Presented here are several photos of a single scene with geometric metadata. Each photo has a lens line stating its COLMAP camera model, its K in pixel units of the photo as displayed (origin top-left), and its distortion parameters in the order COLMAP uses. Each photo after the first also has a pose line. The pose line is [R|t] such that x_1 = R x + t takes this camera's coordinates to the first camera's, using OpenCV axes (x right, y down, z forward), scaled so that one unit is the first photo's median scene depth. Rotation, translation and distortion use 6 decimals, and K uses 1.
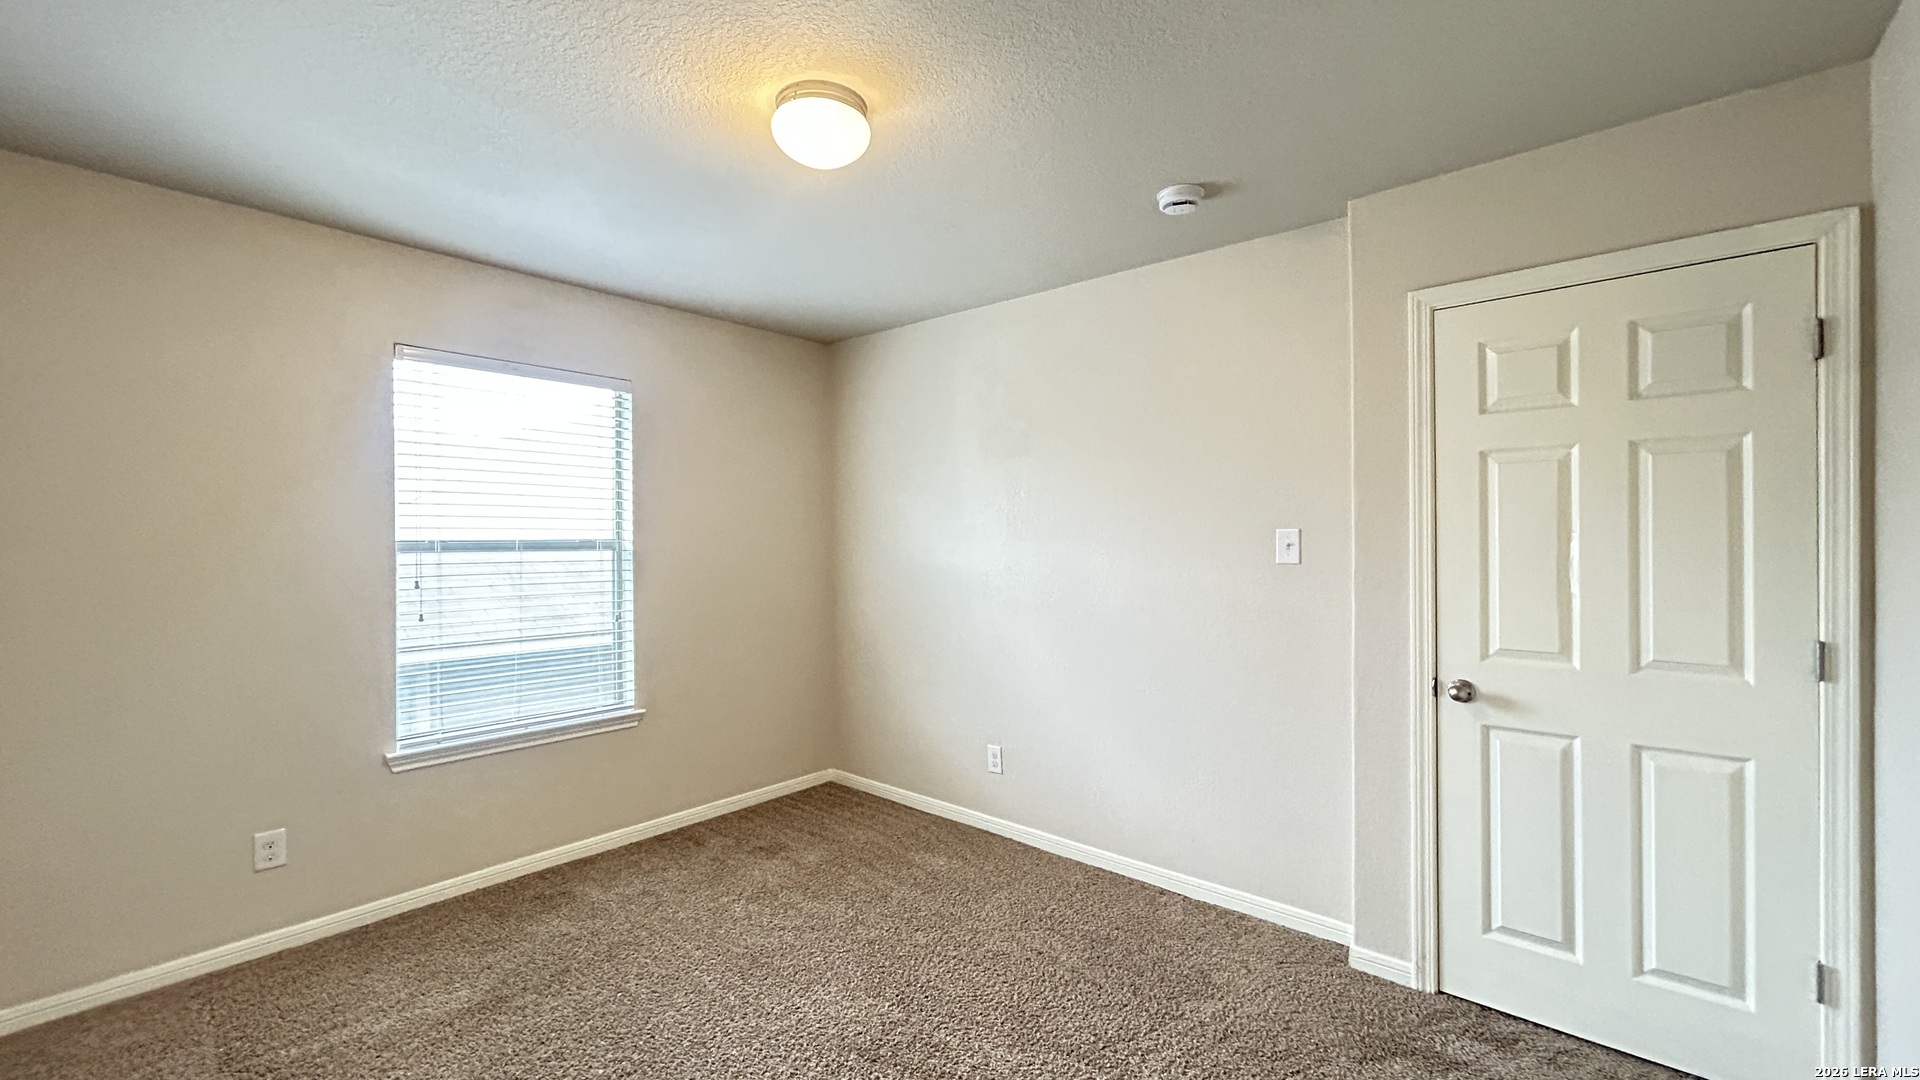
lens RADIAL K [[778.1, 0, 958.5], [0, 778.1, 544.4], [0, 0, 1]] dist [0.008841, 0.002560]
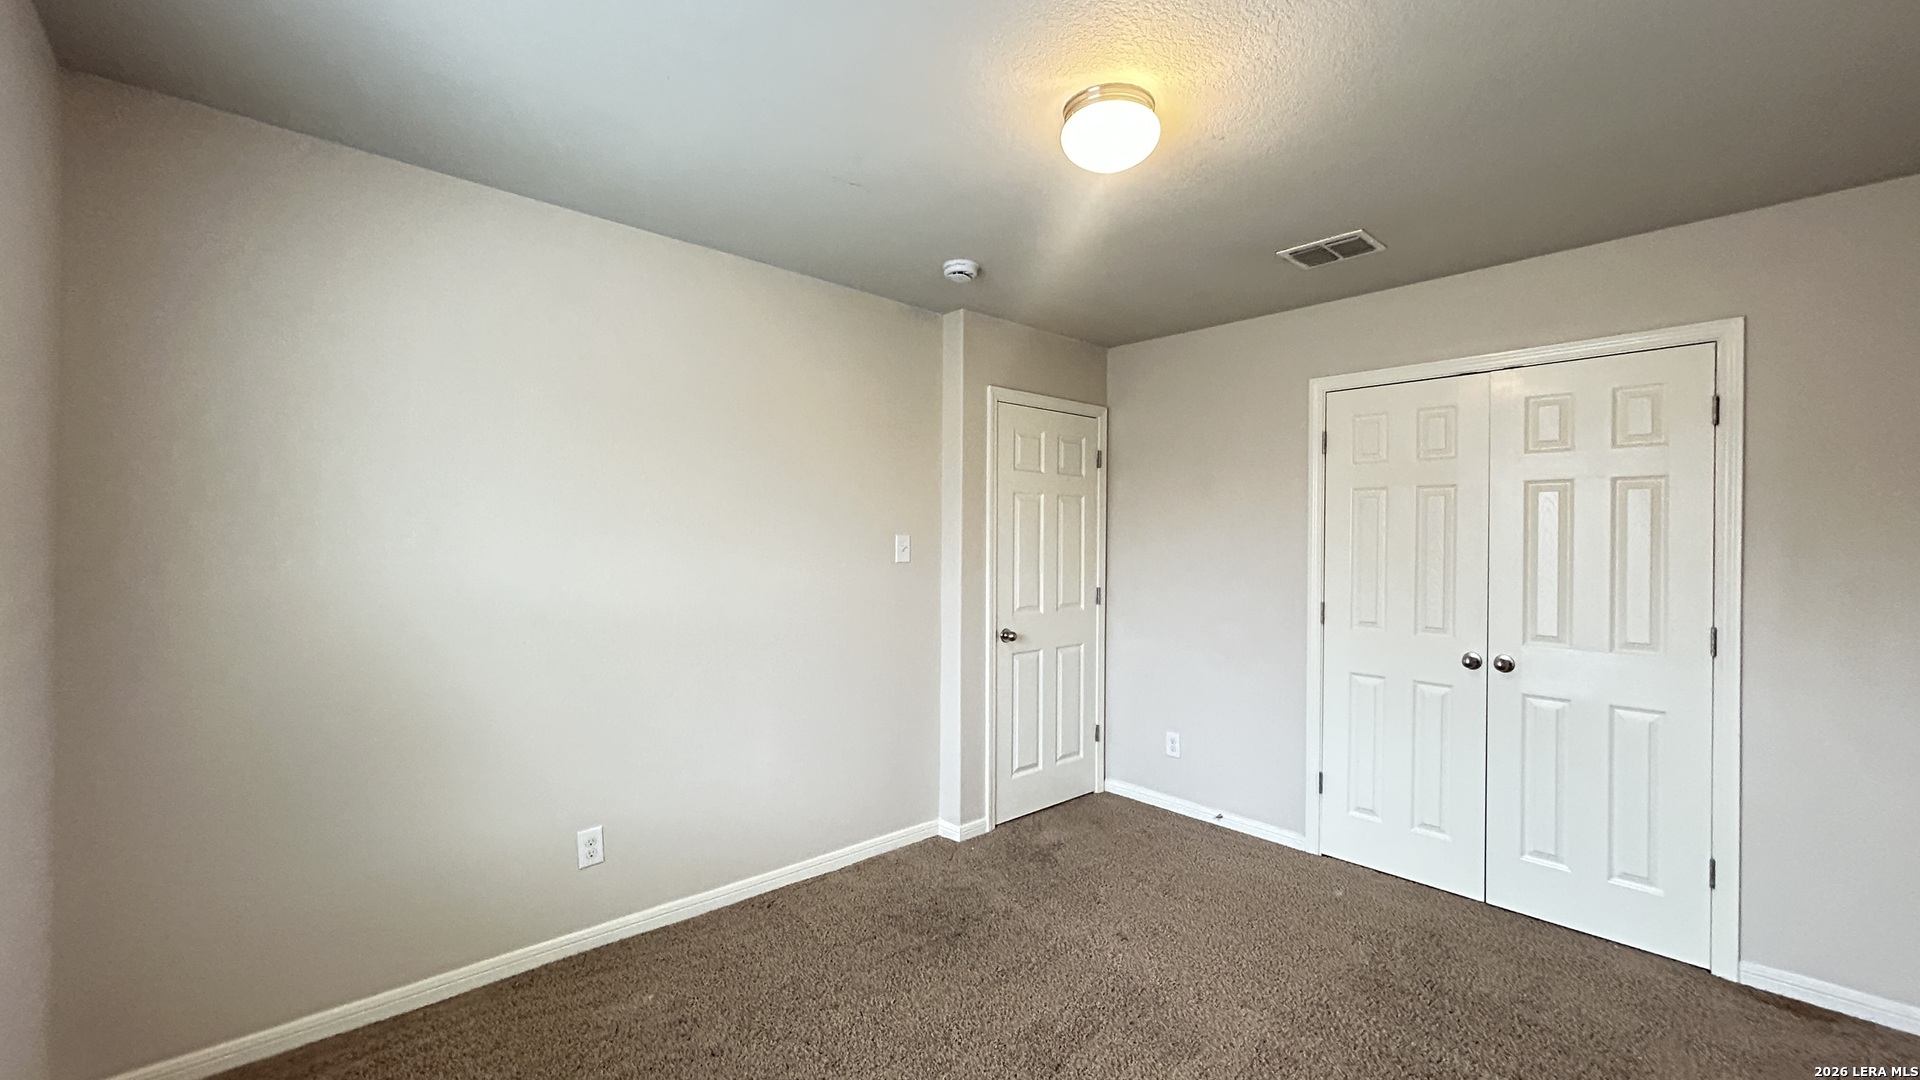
lens RADIAL K [[778.1, 0, 984.9], [0, 778.1, 542.3], [0, 0, 1]] dist [0.008841, 0.002560]
pose [[0.099336, -0.000921, 0.995054, -0.987532], [0.000098, 1.000000, 0.000915, -0.011531], [-0.995054, 0.000006, 0.099336, 0.873357]]
